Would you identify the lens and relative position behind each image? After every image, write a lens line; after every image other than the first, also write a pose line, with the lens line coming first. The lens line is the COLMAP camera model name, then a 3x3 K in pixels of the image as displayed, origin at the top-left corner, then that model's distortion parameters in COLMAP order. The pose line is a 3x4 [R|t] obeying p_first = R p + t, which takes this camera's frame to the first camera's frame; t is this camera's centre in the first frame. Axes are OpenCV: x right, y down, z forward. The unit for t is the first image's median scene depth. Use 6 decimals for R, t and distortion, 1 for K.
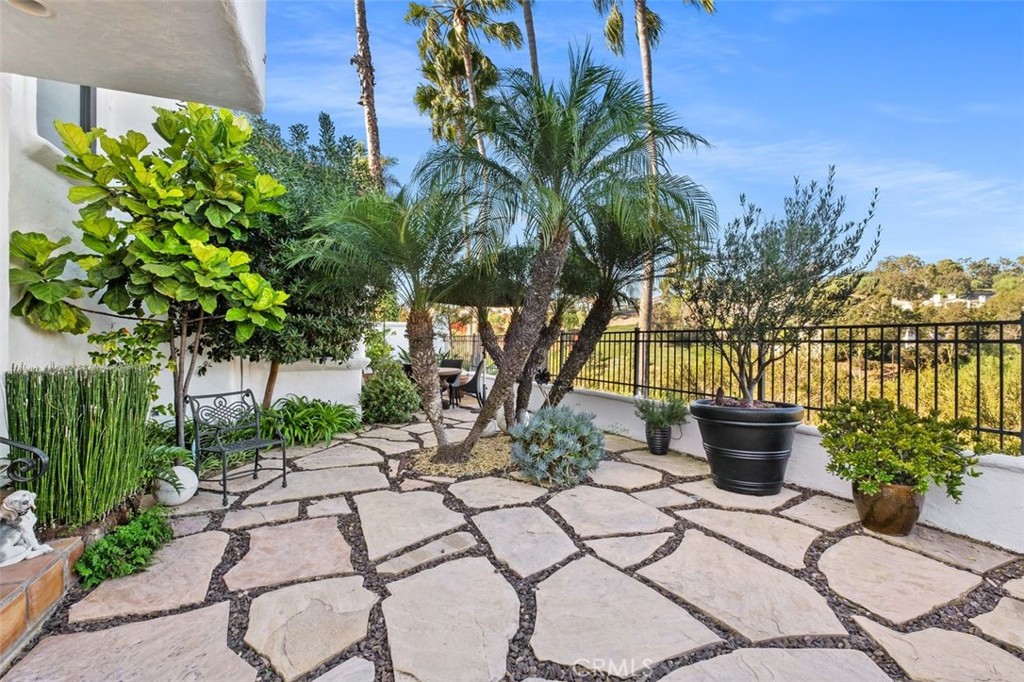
lens RADIAL K [[442.4, 0, 508.4], [0, 442.4, 342.4], [0, 0, 1]] dist [-0.006495, -0.000539]
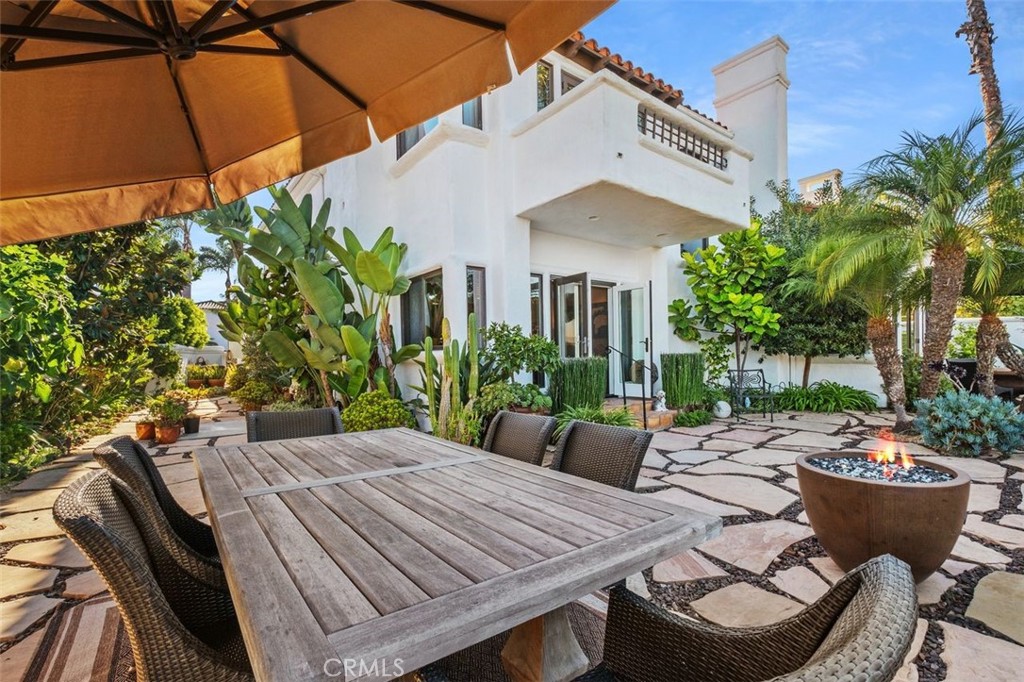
lens RADIAL K [[442.4, 0, 508.4], [0, 442.4, 342.4], [0, 0, 1]] dist [-0.006495, -0.000539]
pose [[0.258421, -0.018671, -0.965852, 0.933817], [0.015312, 0.999767, -0.015229, 0.008627], [0.965911, -0.010854, 0.258646, -0.496785]]
